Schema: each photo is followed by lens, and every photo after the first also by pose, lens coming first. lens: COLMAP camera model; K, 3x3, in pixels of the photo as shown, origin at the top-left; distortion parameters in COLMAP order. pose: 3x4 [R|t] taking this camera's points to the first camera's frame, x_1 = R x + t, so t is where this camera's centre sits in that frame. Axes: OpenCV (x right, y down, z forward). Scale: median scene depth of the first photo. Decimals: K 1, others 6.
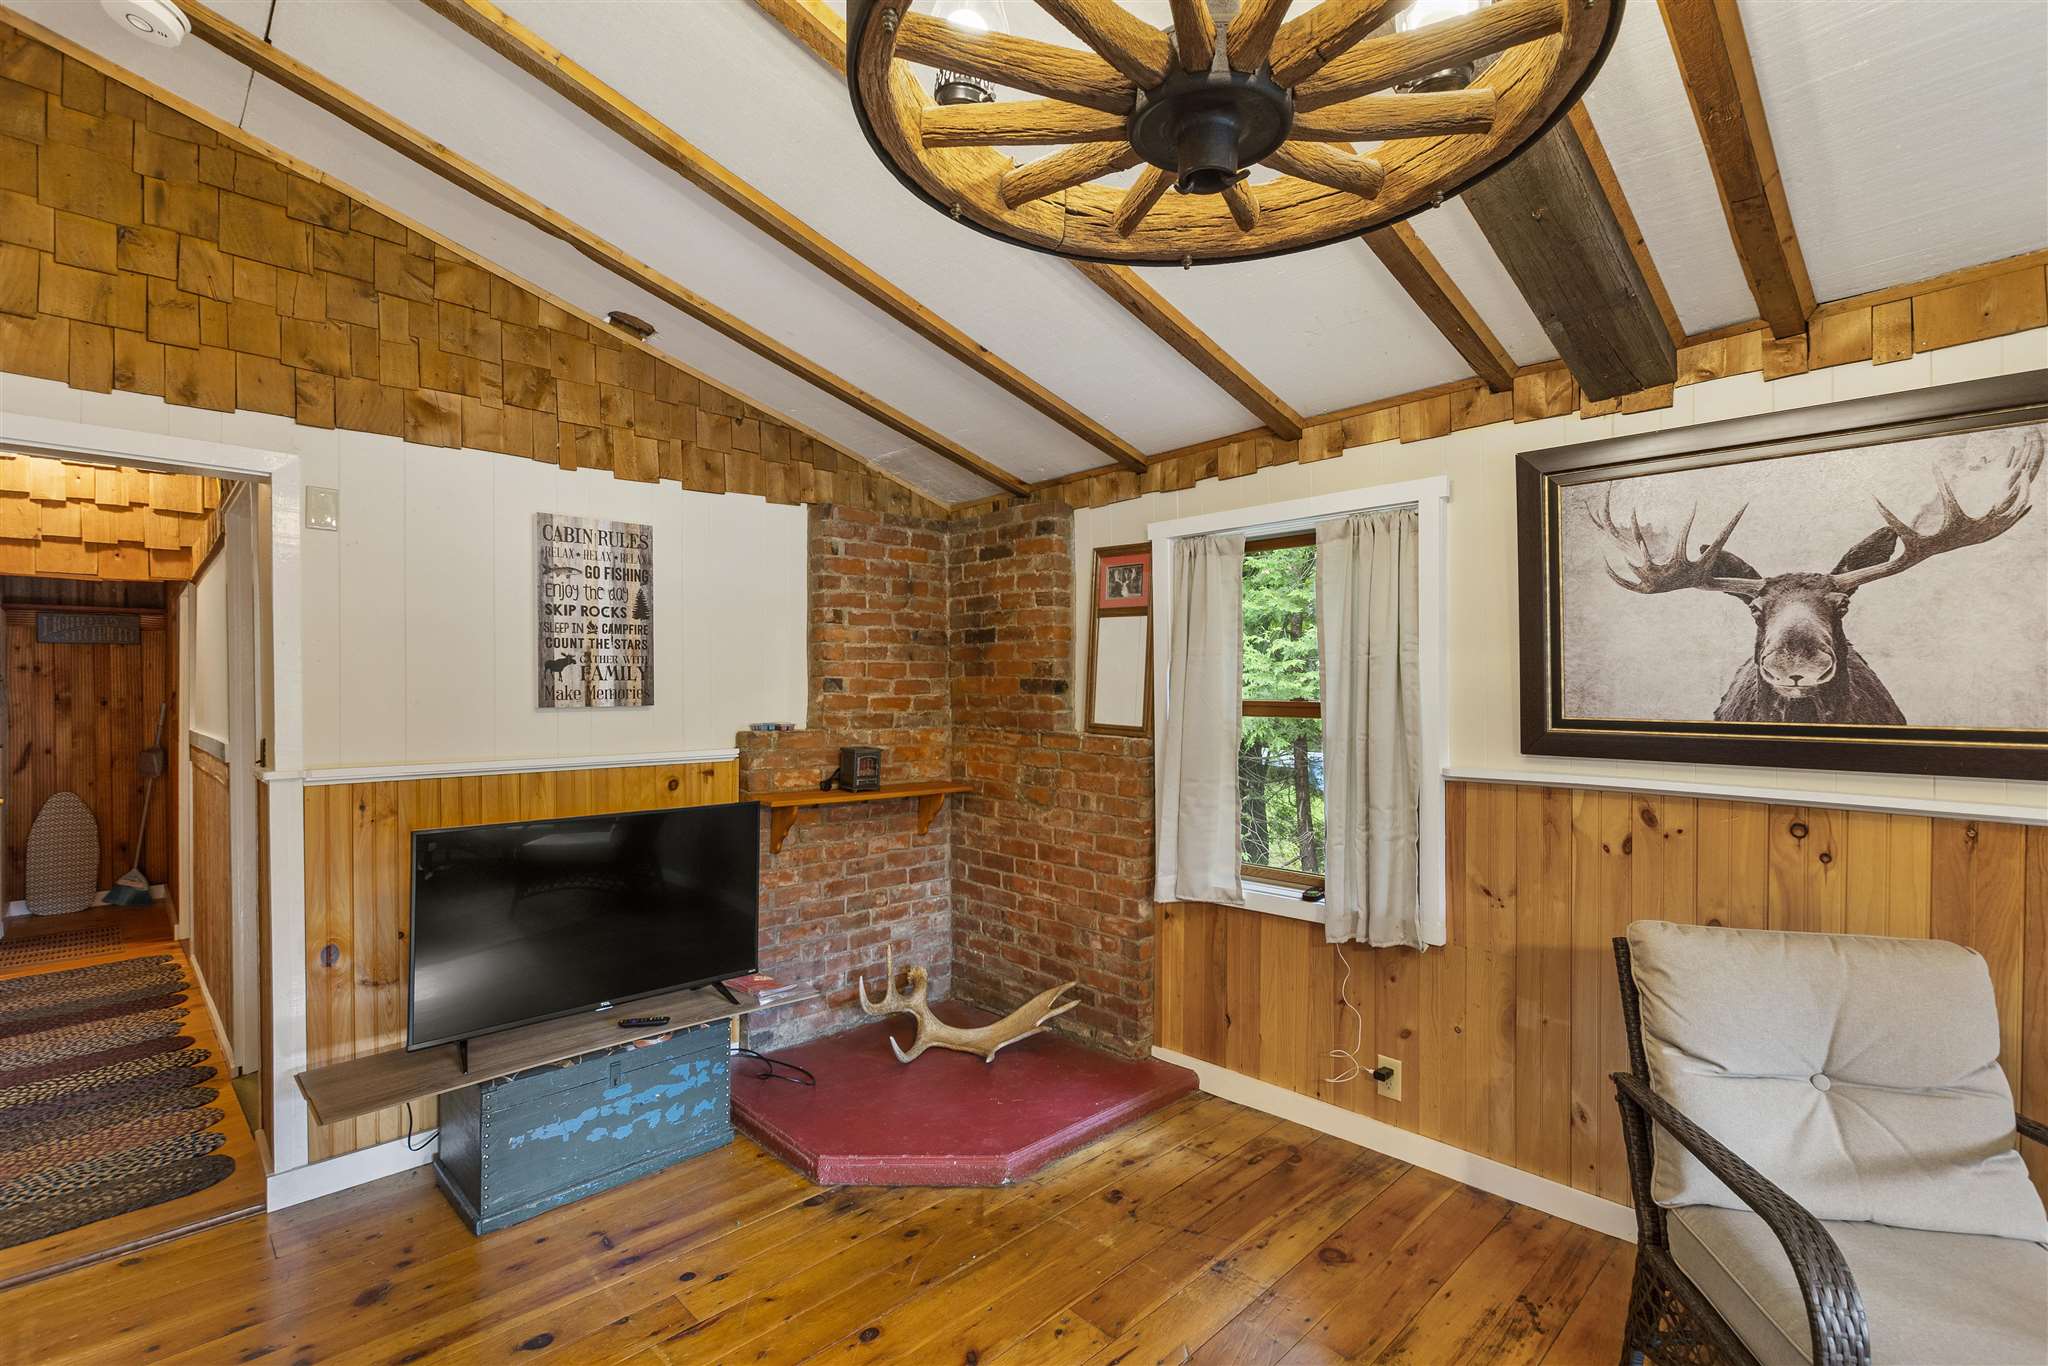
lens RADIAL K [[918.0, 0, 1035.9], [0, 918.0, 691.9], [0, 0, 1]] dist [0.005143, -0.001605]
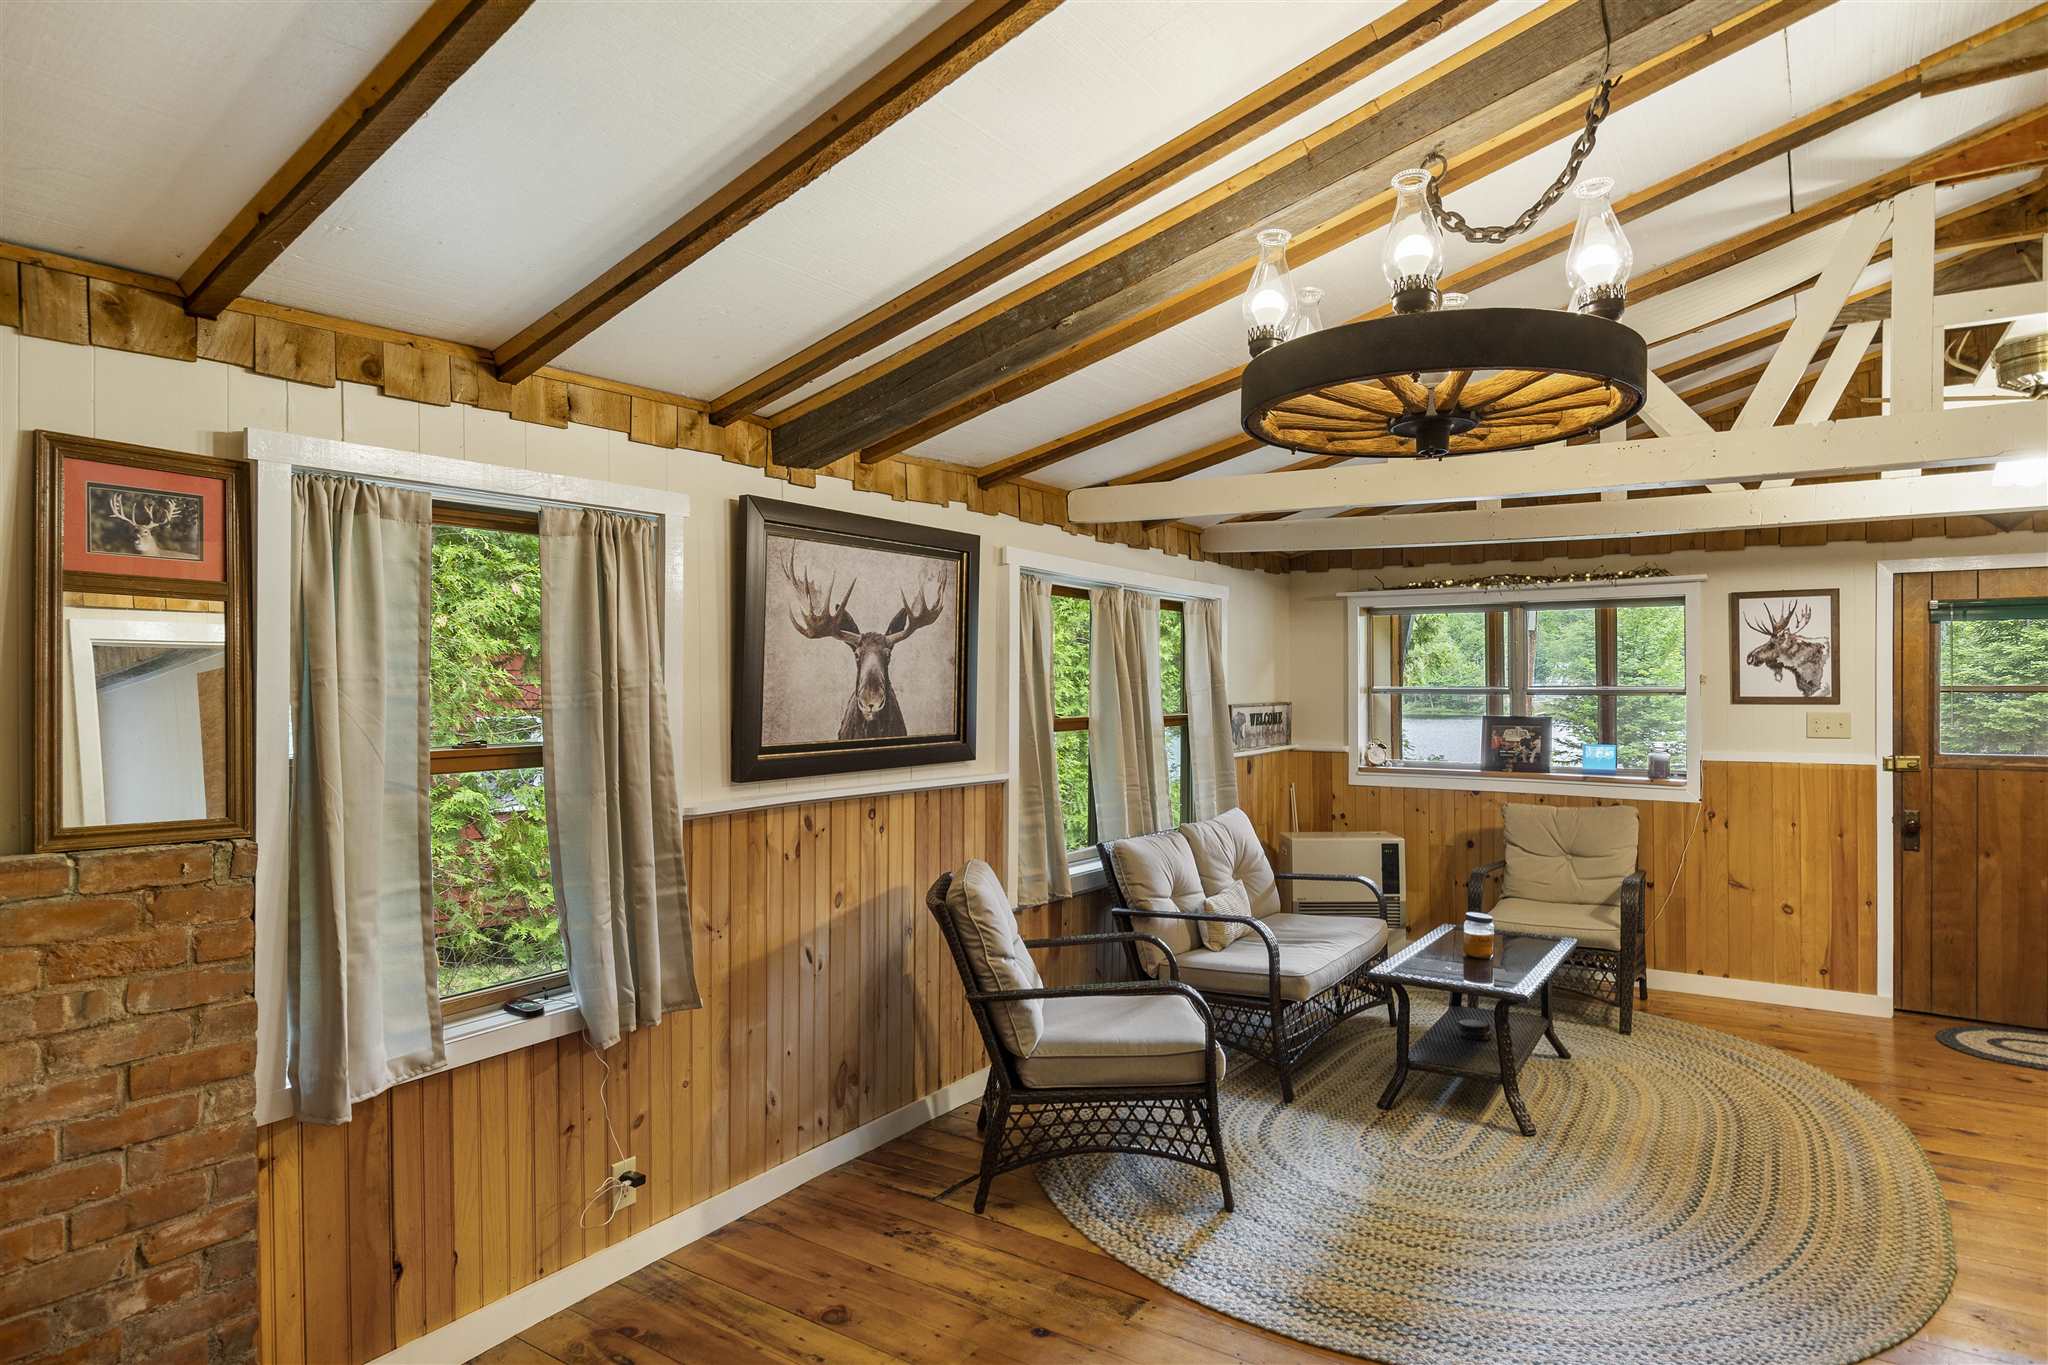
lens RADIAL K [[1165.5, 0, 1028.1], [0, 1165.5, 677.3], [0, 0, 1]] dist [-0.000402, 0.001309]
pose [[-0.192228, -0.002845, 0.981346, -0.856084], [0.006182, 0.999972, 0.004110, -0.057261], [-0.981331, 0.006857, -0.192205, 0.966614]]
